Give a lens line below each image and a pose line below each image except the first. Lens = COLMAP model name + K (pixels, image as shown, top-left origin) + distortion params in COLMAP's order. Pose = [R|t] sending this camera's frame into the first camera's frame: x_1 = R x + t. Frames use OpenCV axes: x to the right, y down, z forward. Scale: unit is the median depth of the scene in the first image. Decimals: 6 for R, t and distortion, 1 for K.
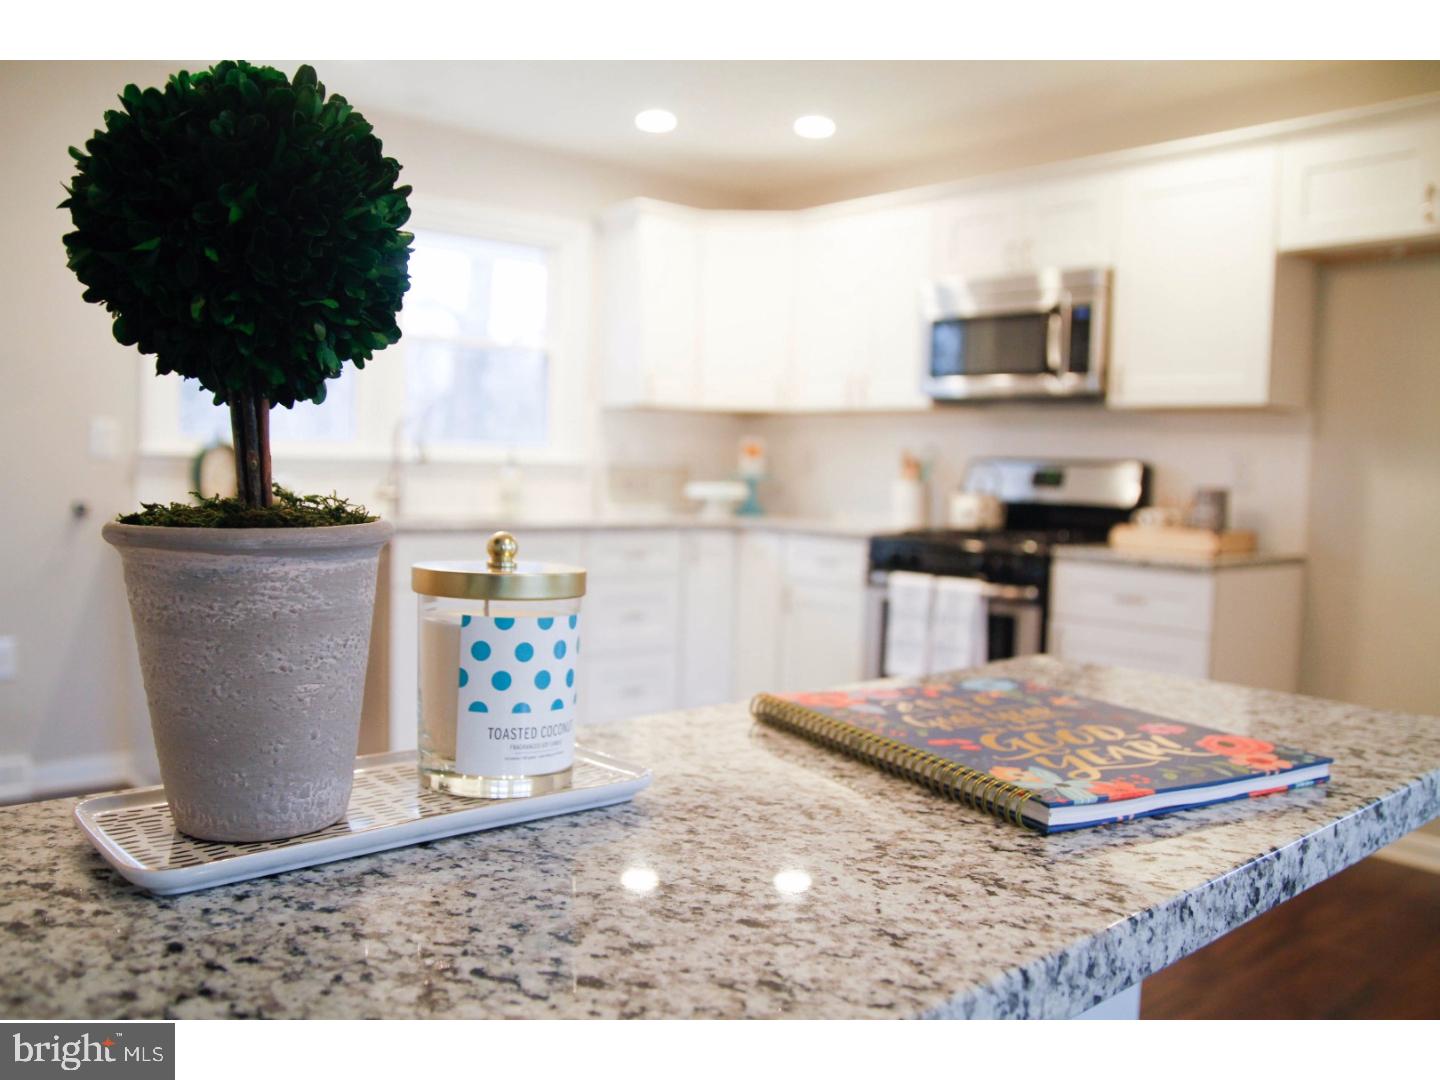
lens RADIAL K [[1214.2, 0, 720.0], [0, 1214.2, 540.0], [0, 0, 1]] dist [-0.121521, 0.097888]
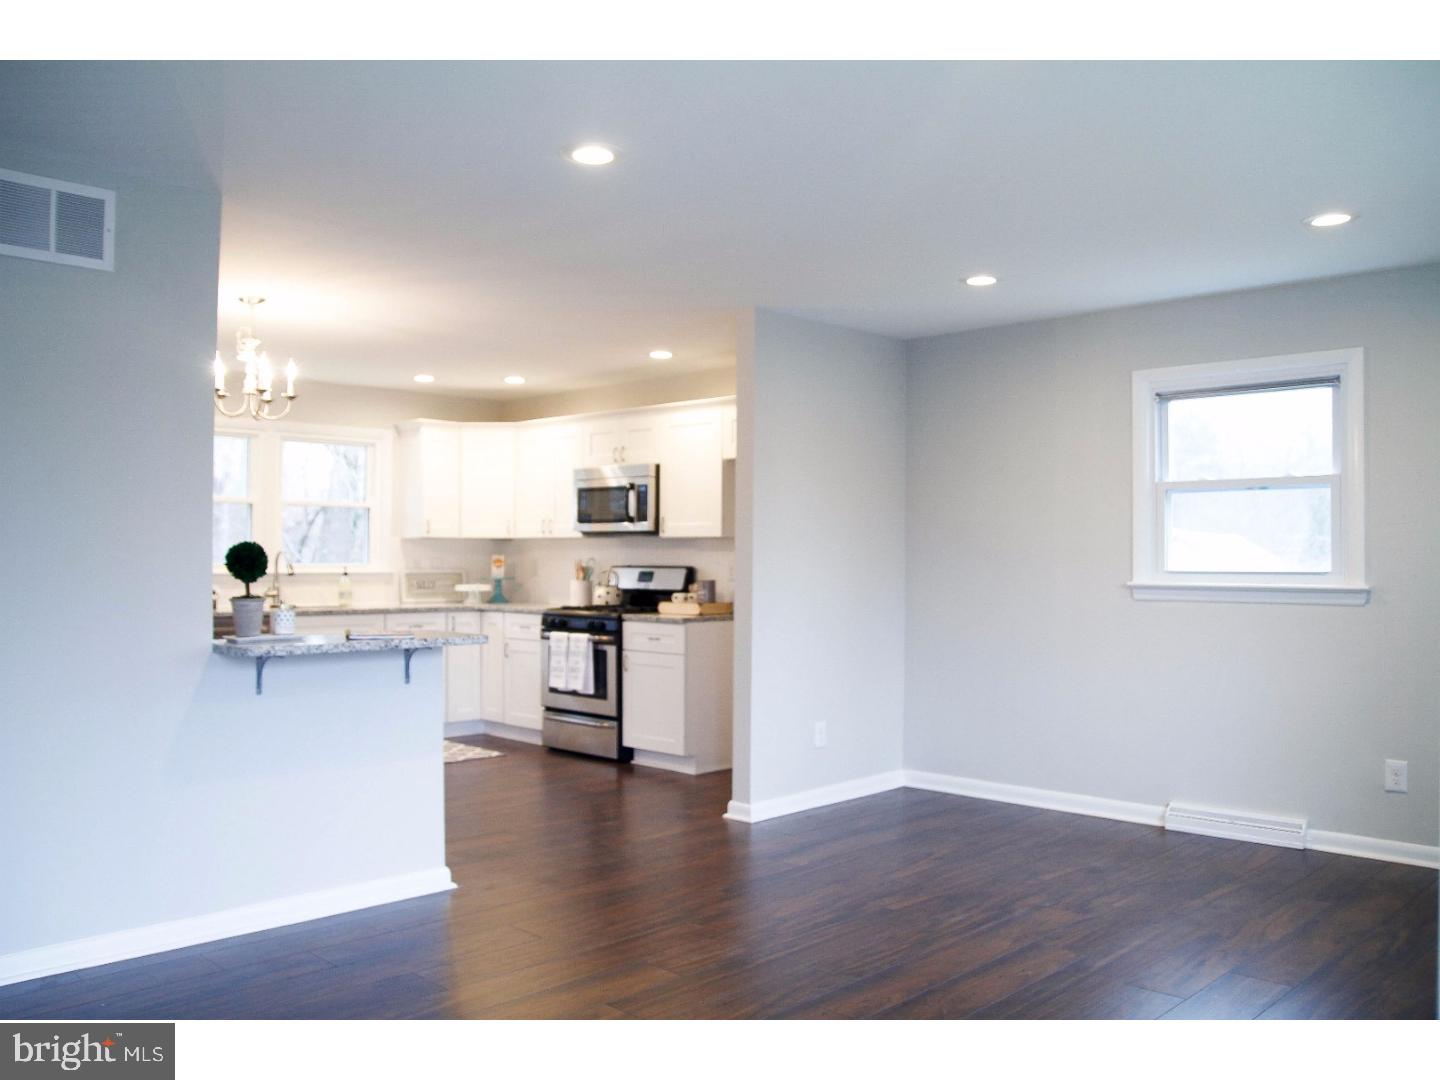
lens RADIAL K [[1264.4, 0, 720.0], [0, 1264.4, 540.0], [0, 0, 1]] dist [-0.115486, 0.093609]
pose [[0.997250, -0.023940, 0.070138, 0.267675], [0.029034, 0.996943, -0.072542, 0.036047], [-0.068187, 0.074379, 0.994896, -0.923971]]
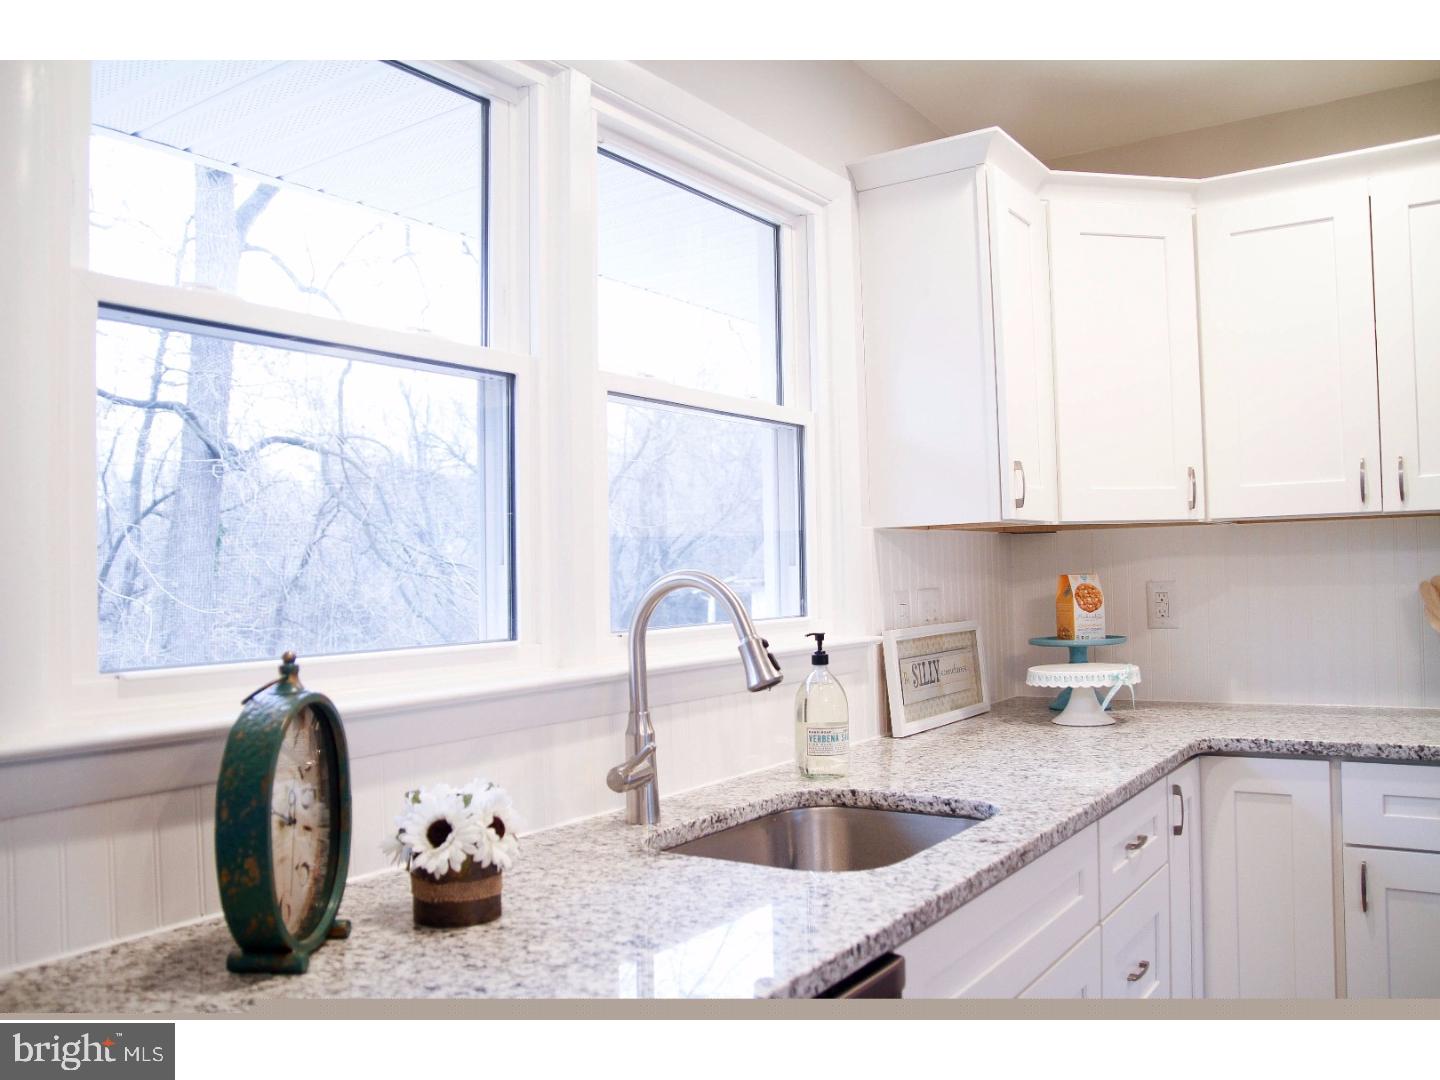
lens RADIAL K [[1214.2, 0, 720.0], [0, 1214.2, 540.0], [0, 0, 1]] dist [-0.121521, 0.097888]
pose [[0.960308, -0.045211, 0.275252, -0.383511], [0.069161, 0.994557, -0.077931, -0.087914], [-0.270231, 0.093875, 0.958208, 0.654924]]
